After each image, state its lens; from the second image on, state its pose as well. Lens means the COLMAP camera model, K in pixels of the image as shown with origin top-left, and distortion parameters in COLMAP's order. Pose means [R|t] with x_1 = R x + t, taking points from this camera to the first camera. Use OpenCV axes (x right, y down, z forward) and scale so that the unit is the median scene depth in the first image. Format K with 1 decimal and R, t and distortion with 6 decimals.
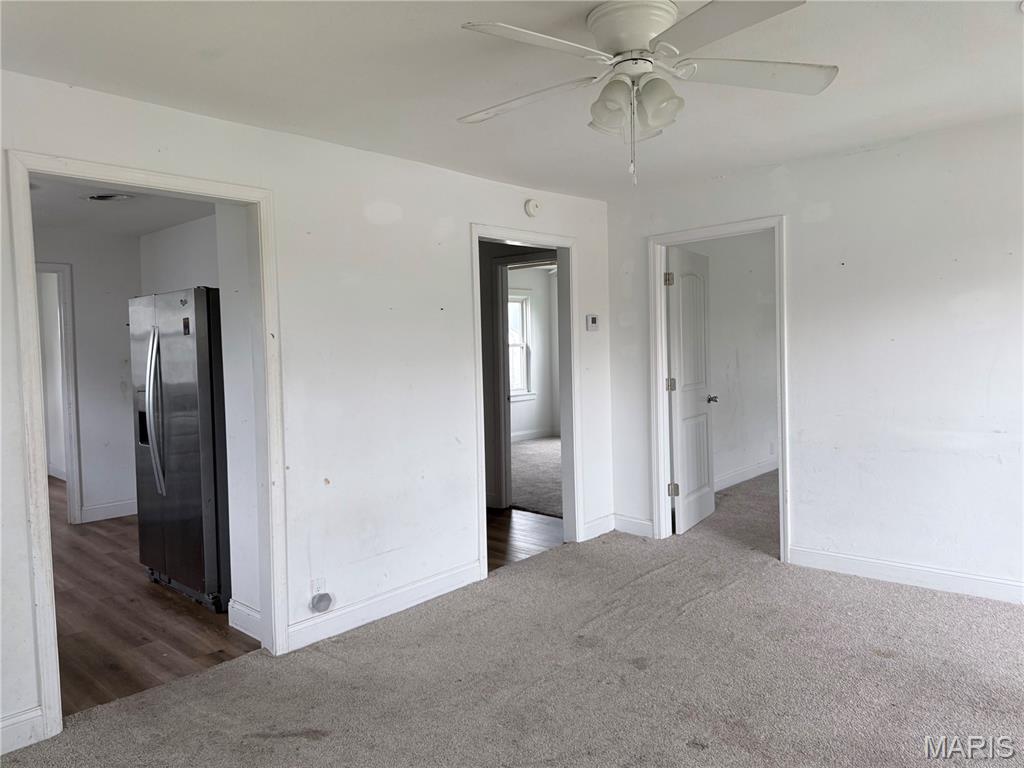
lens RADIAL K [[739.1, 0, 512.2], [0, 739.1, 384.1], [0, 0, 1]] dist [0.043066, -0.036767]
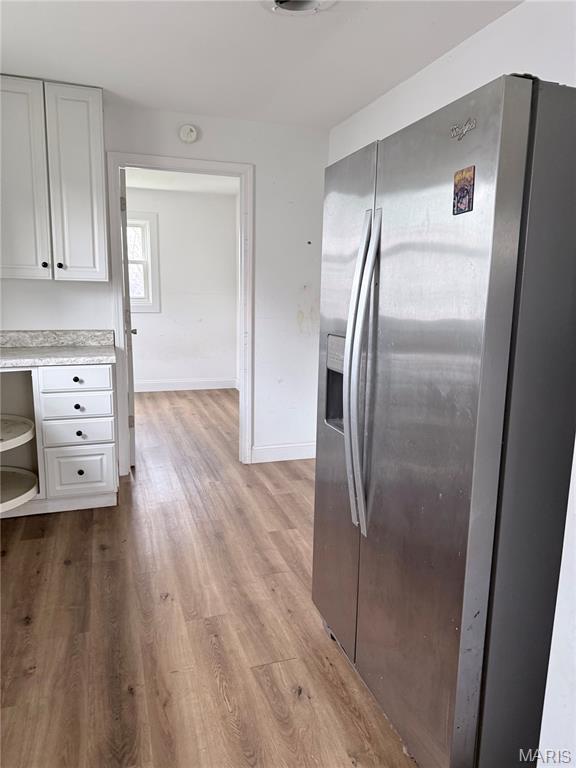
lens RADIAL K [[554.3, 0, 287.0], [0, 554.3, 385.7], [0, 0, 1]] dist [0.043066, -0.036767]
pose [[0.878859, 0.111982, -0.463753, -0.328023], [-0.056360, 0.989625, 0.132157, -0.001947], [0.473741, -0.090011, 0.876052, 0.610332]]
